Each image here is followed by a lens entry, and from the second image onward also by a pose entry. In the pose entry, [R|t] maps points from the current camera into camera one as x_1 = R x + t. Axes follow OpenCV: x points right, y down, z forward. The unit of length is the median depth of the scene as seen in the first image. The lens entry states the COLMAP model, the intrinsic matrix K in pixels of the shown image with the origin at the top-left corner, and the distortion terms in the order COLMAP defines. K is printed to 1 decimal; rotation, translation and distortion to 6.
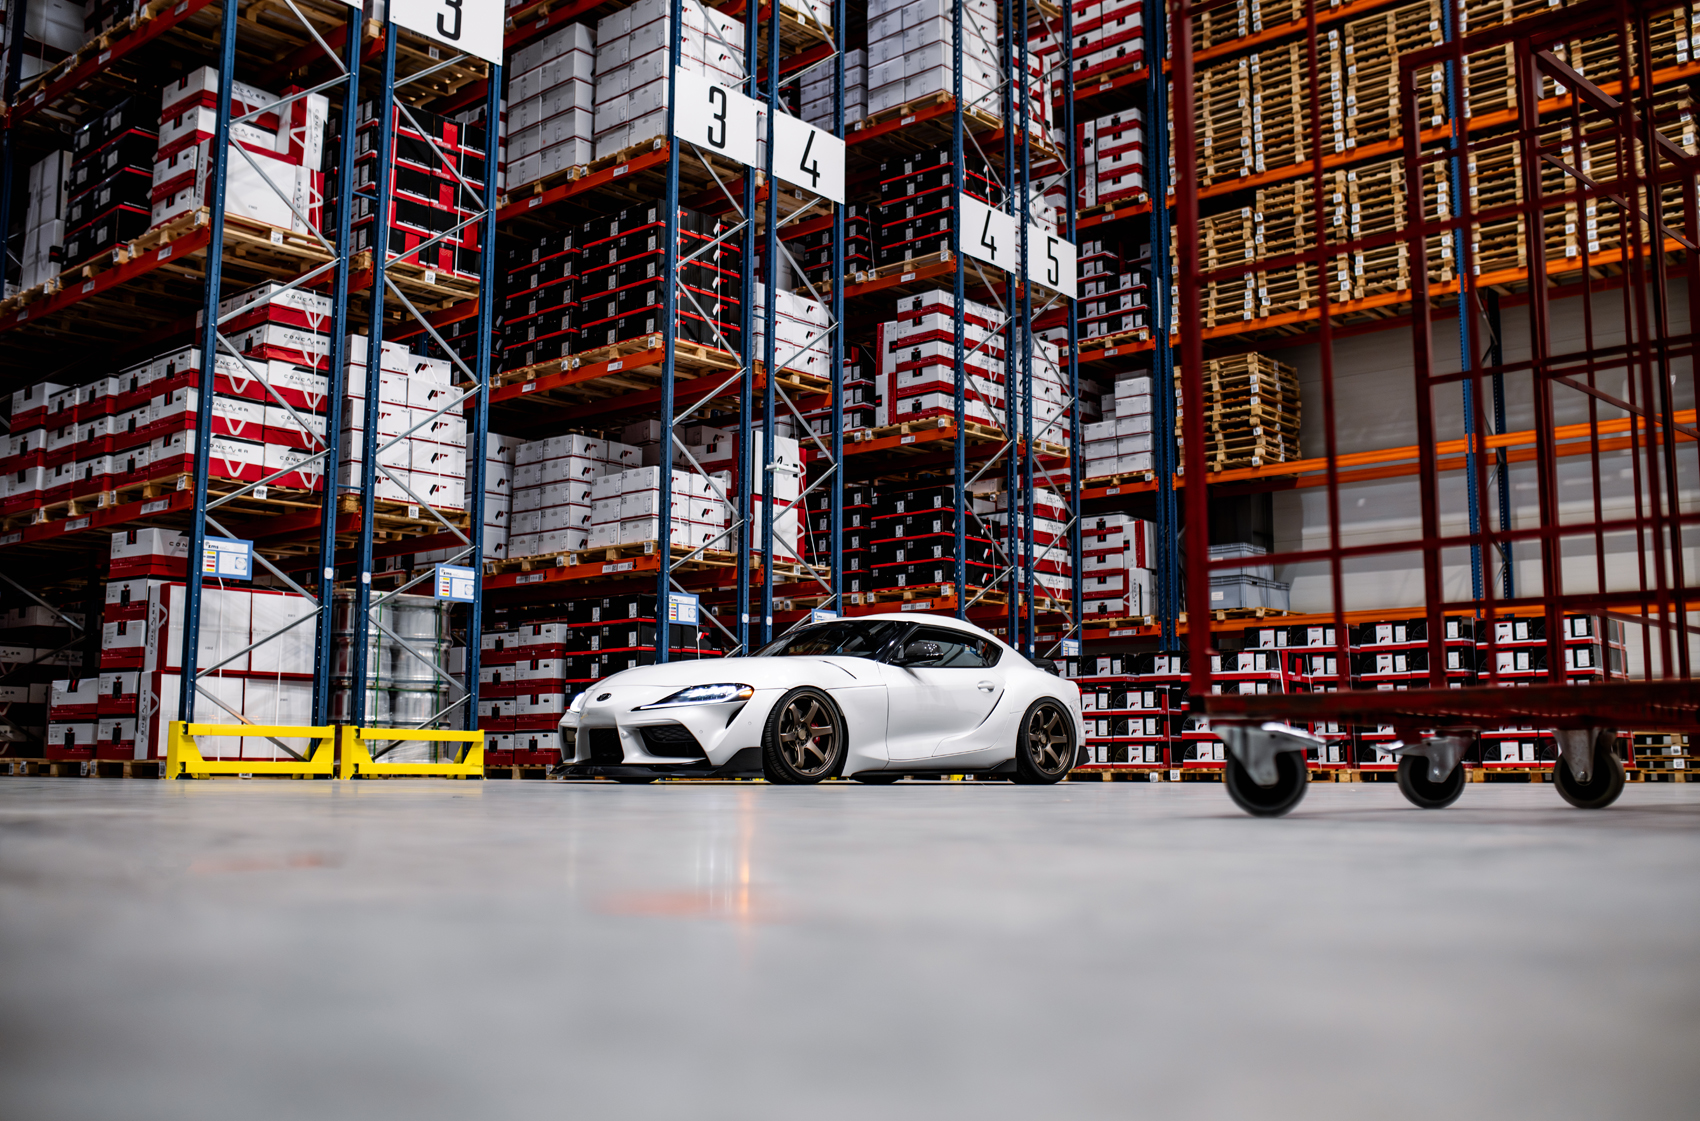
lens RADIAL K [[1612.5, 0, 855.9], [0, 1612.5, 557.0], [0, 0, 1]] dist [-0.067537, 0.095784]
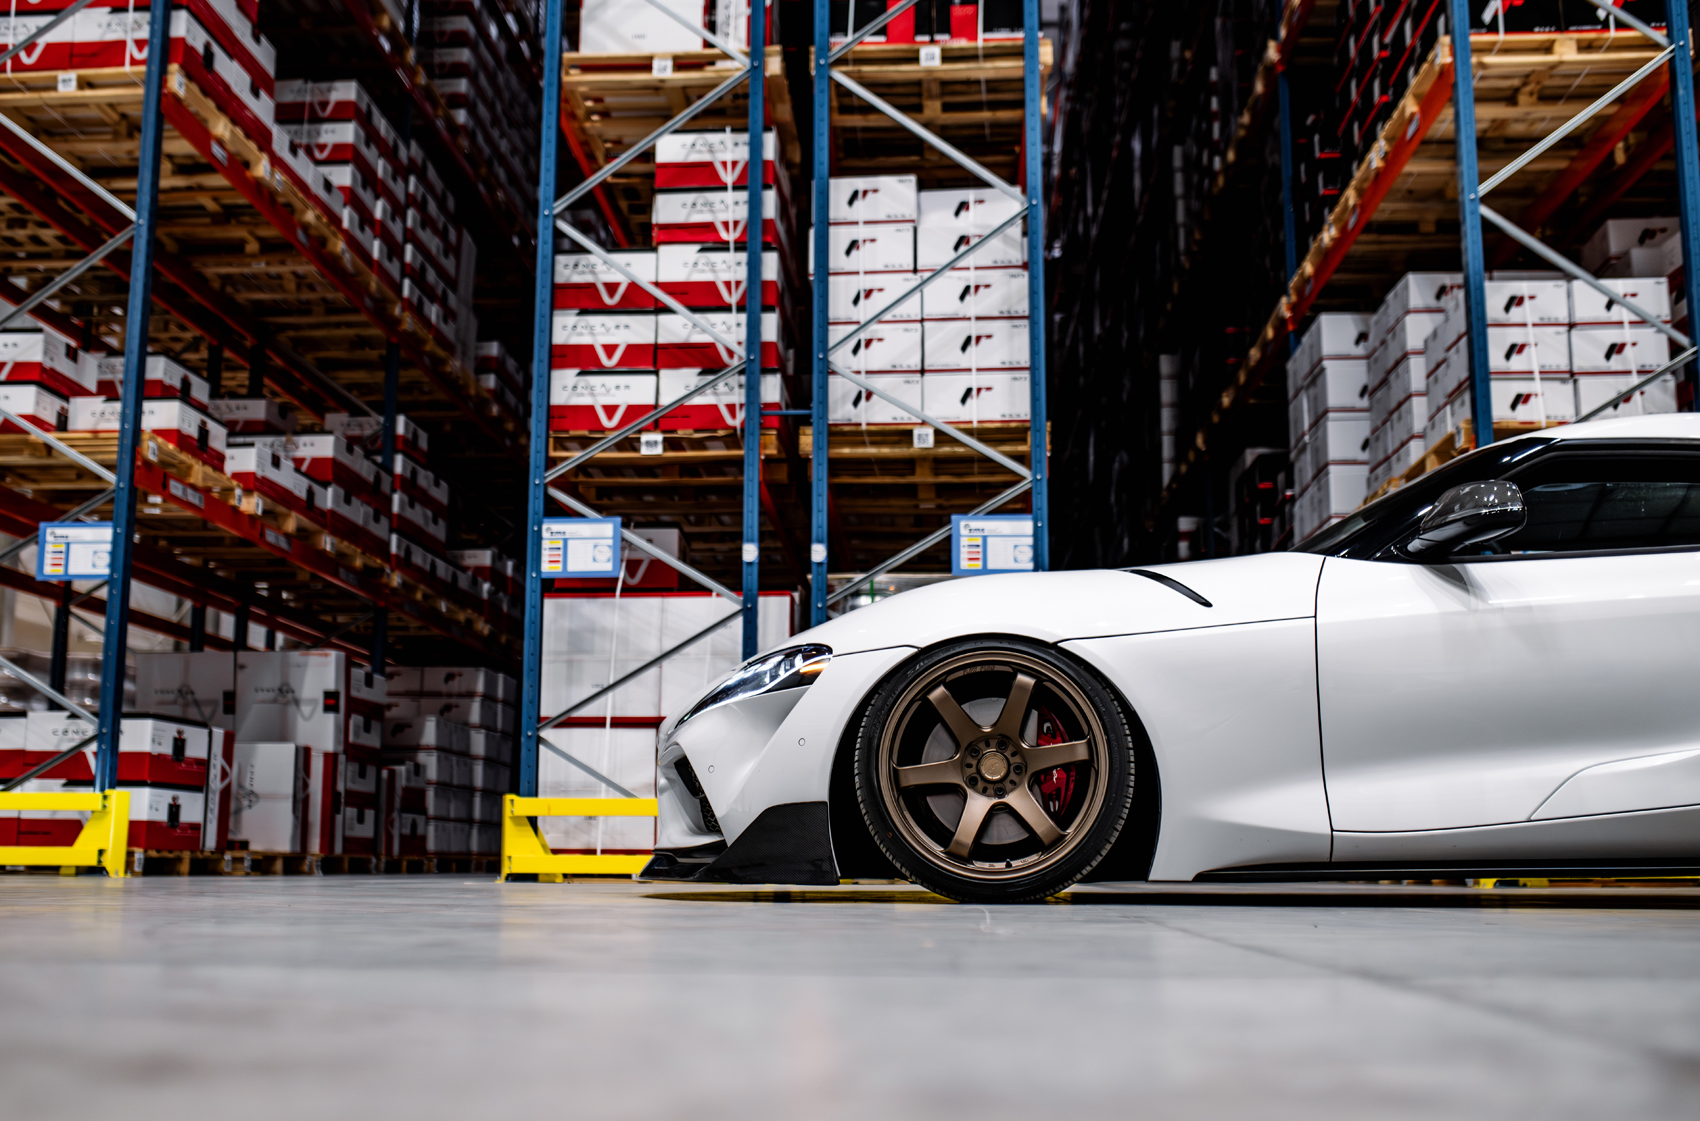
lens RADIAL K [[1742.4, 0, 800.8], [0, 1742.4, 603.3], [0, 0, 1]] dist [-0.079440, 0.111976]
pose [[0.597103, -0.120562, -0.793053, 0.157614], [0.102772, 0.991991, -0.073426, 0.058722], [0.795554, -0.037661, 0.604711, 0.433612]]
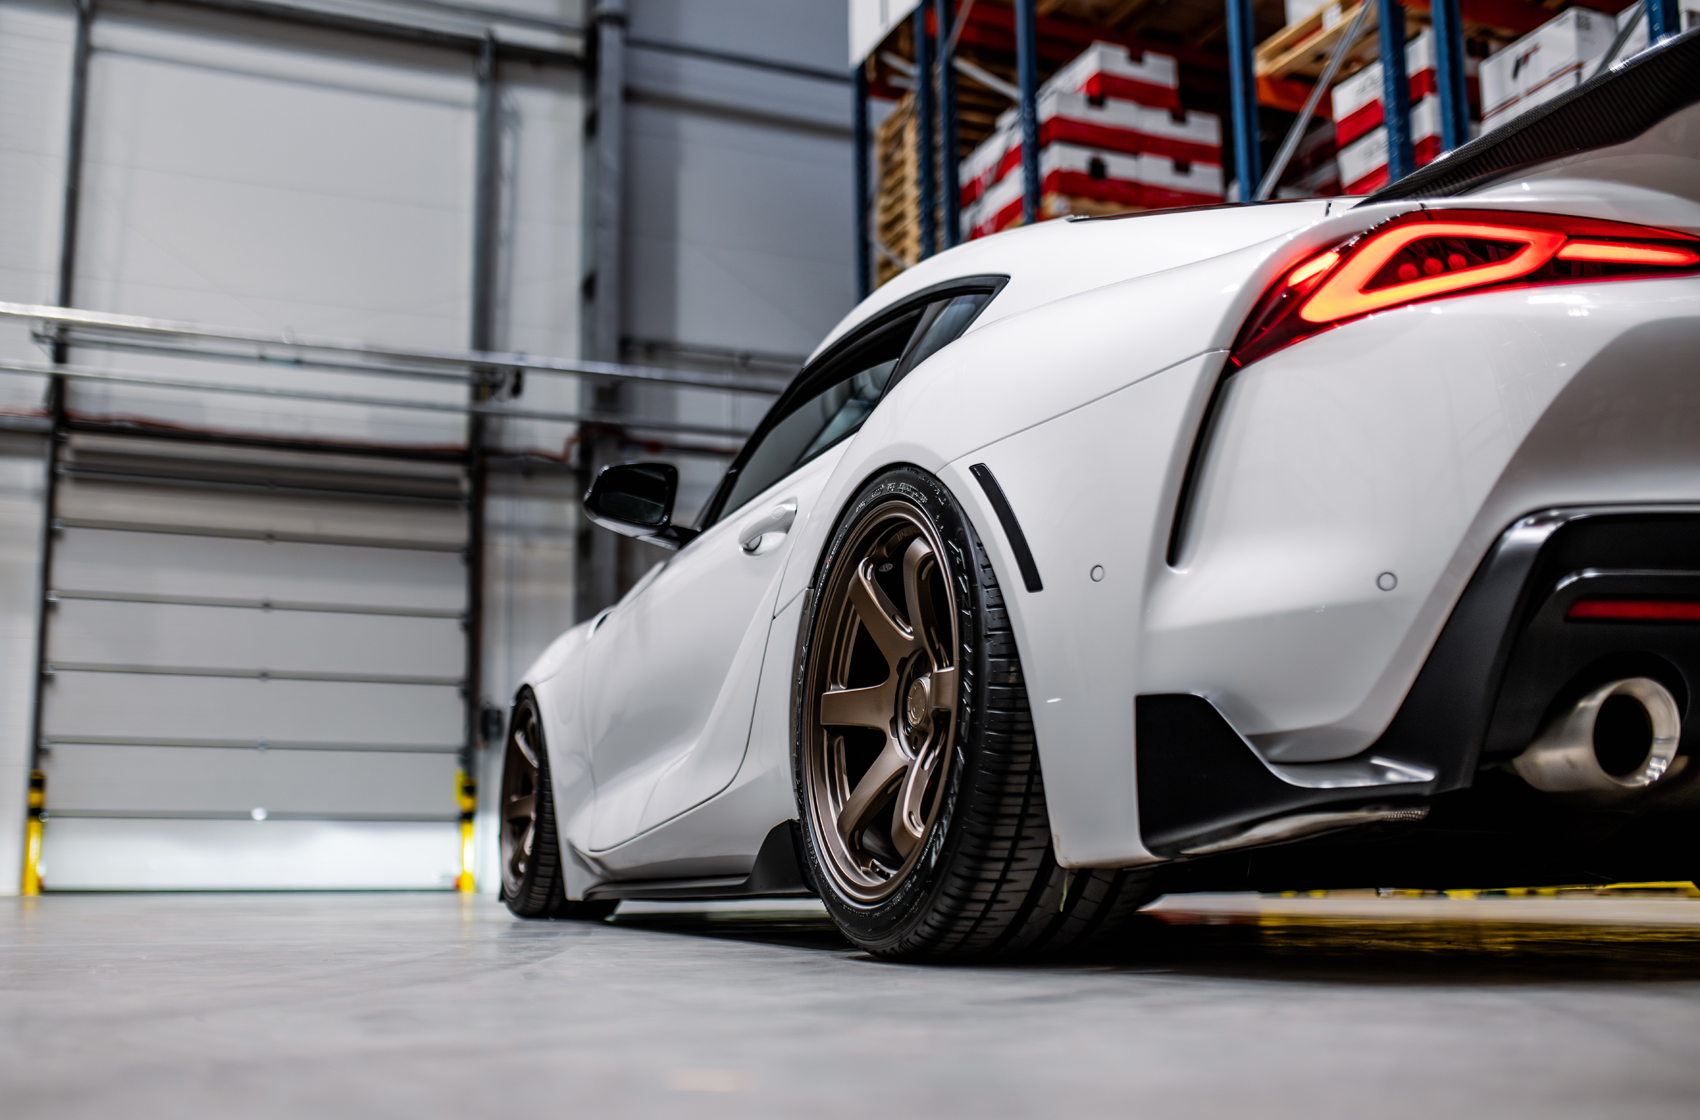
lens RADIAL K [[1742.4, 0, 800.8], [0, 1742.4, 602.8], [0, 0, 1]] dist [-0.079440, 0.111976]
pose [[-0.447271, -0.141648, -0.883111, 0.207859], [0.124608, 0.967881, -0.218355, 0.101007], [0.885676, -0.207706, -0.415255, 0.756550]]
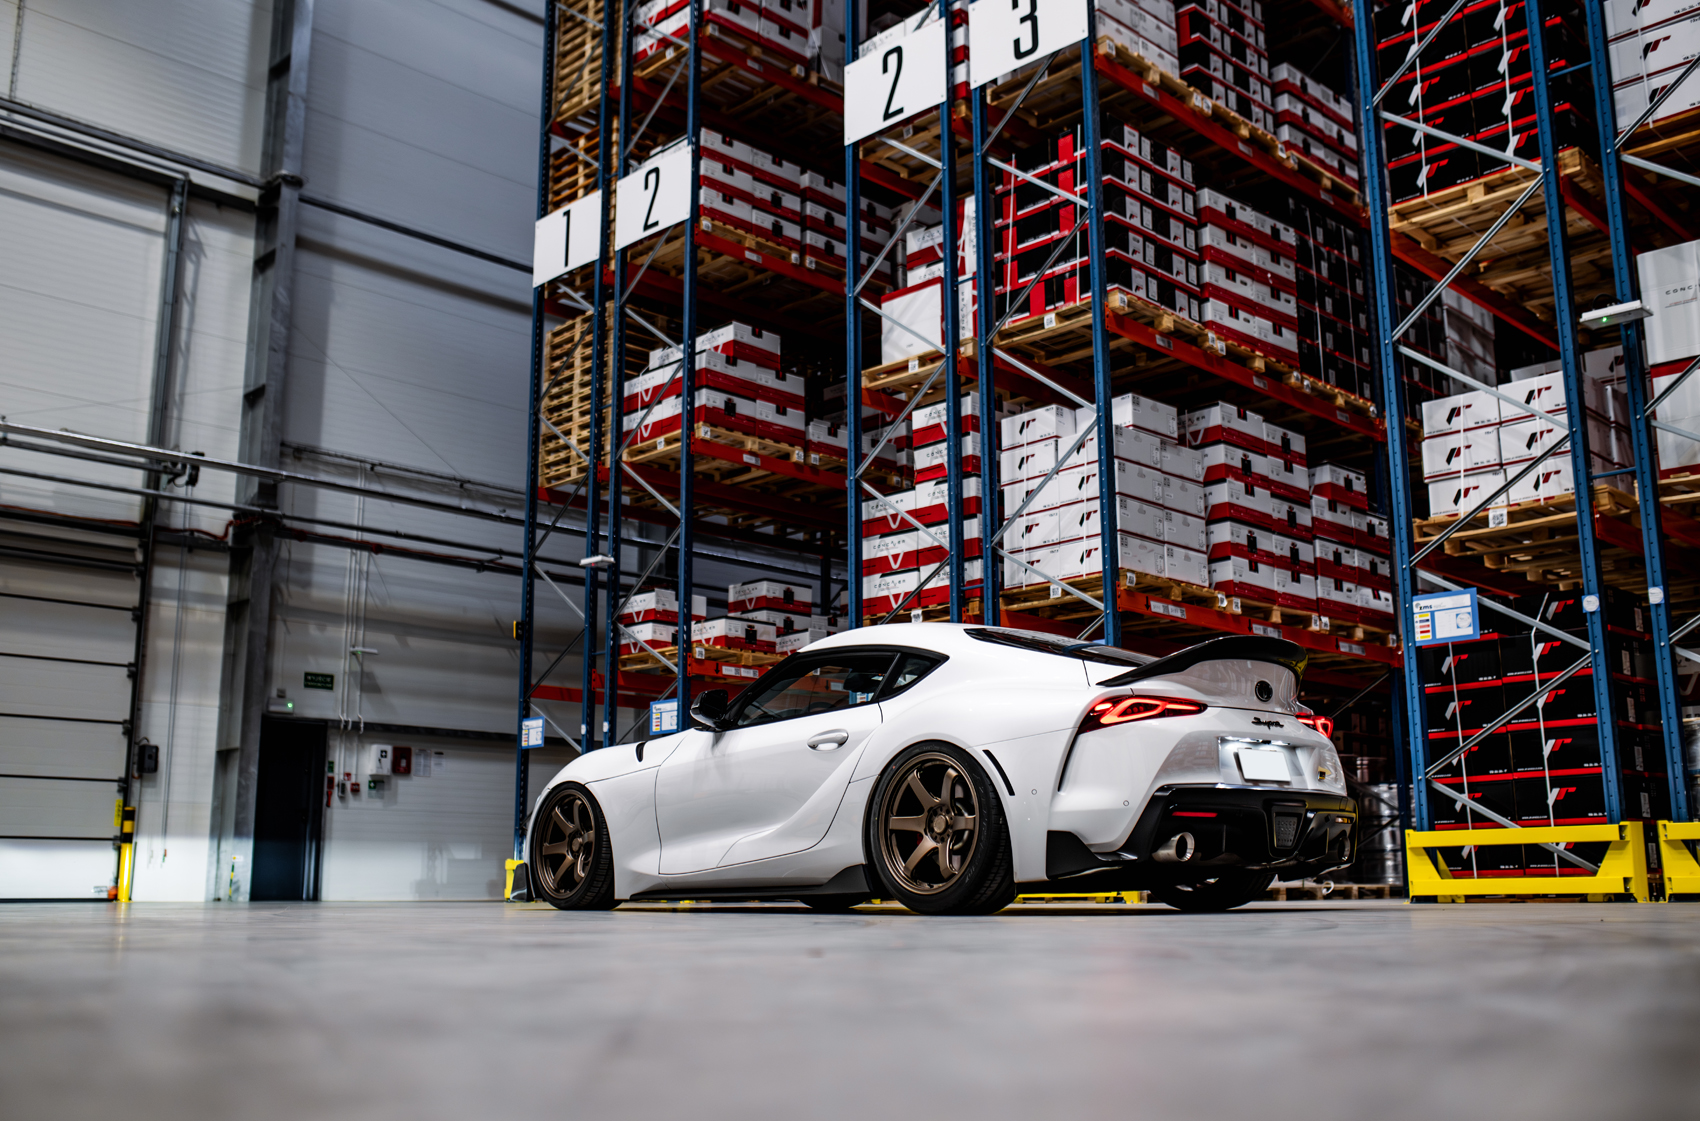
lens RADIAL K [[1613.3, 0, 850.0], [0, 1613.3, 560.5], [0, 0, 1]] dist [-0.065499, 0.093226]
pose [[-0.071823, -0.206466, -0.975814, 0.445576], [0.137360, 0.966971, -0.214705, 0.097480], [0.987914, -0.149459, -0.041091, 0.710110]]
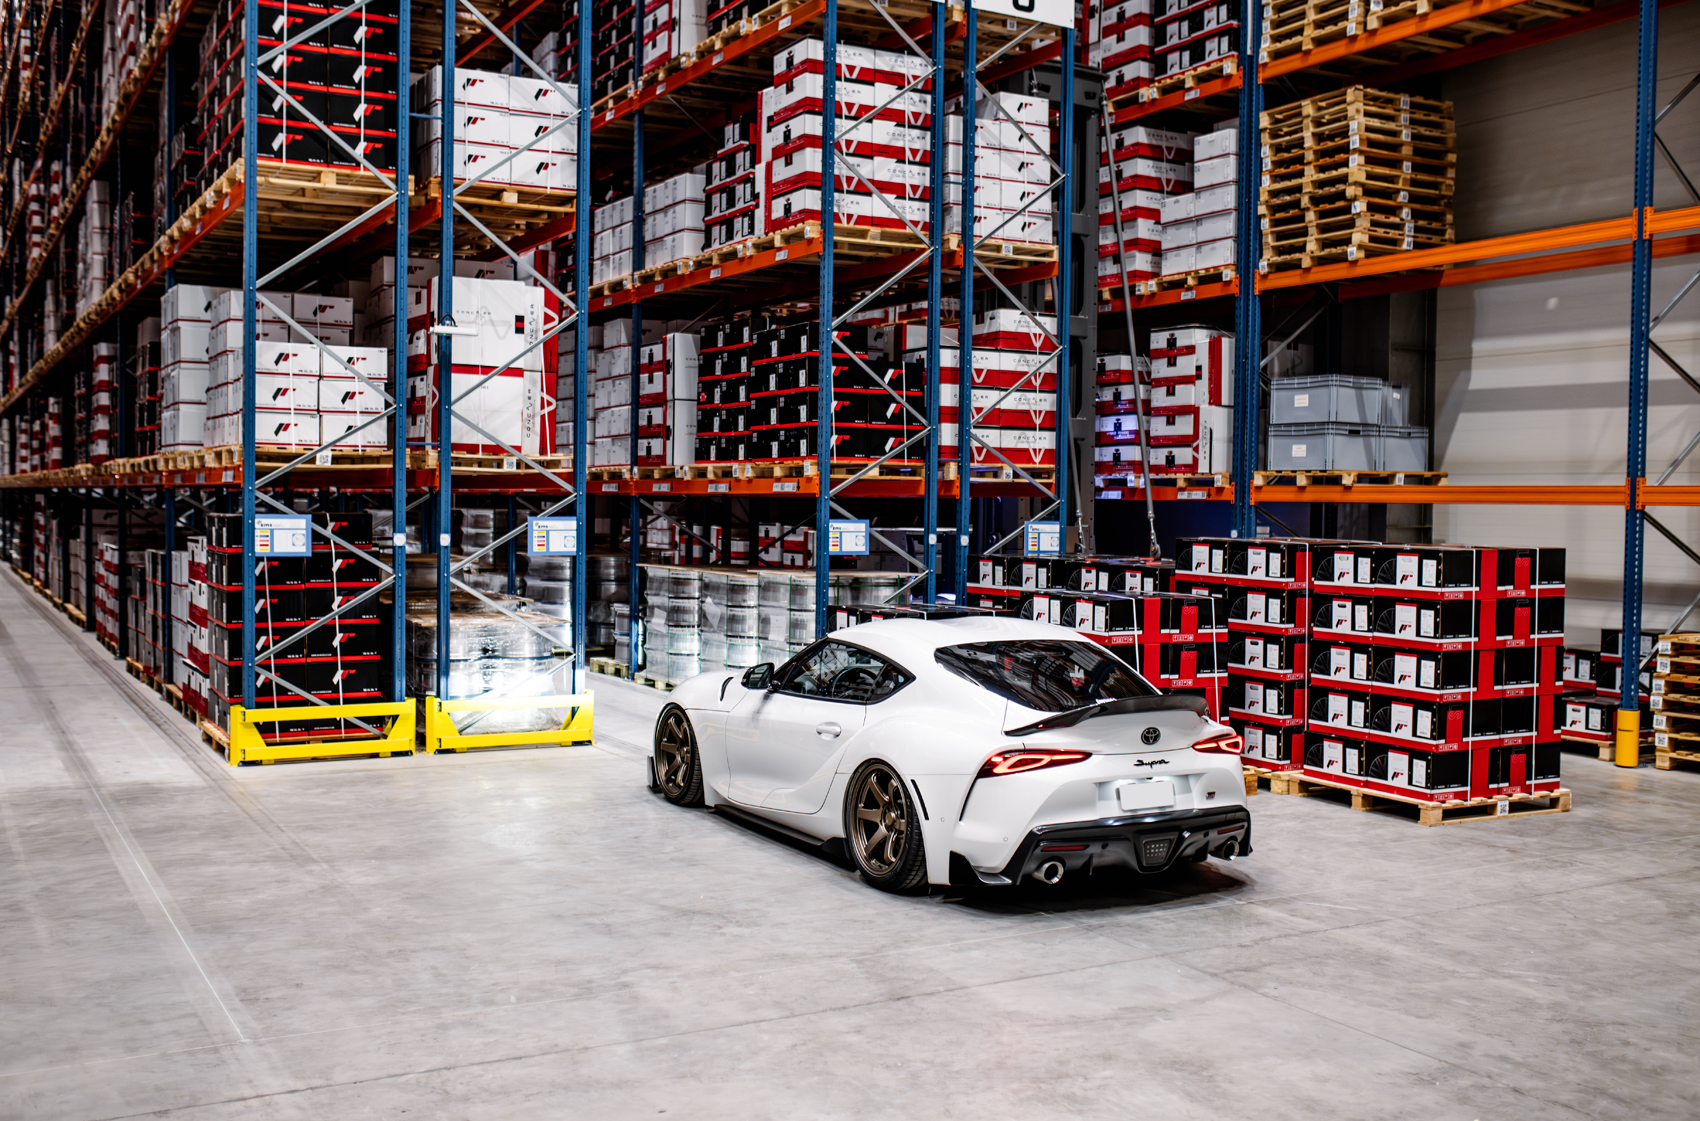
lens RADIAL K [[1666.6, 0, 856.0], [0, 1666.6, 557.1], [0, 0, 1]] dist [-0.064186, 0.094146]
pose [[0.943328, 0.019632, -0.331281, 0.351295], [0.034234, 0.987166, 0.155983, -0.060558], [0.330092, -0.158484, 0.930549, 0.327405]]
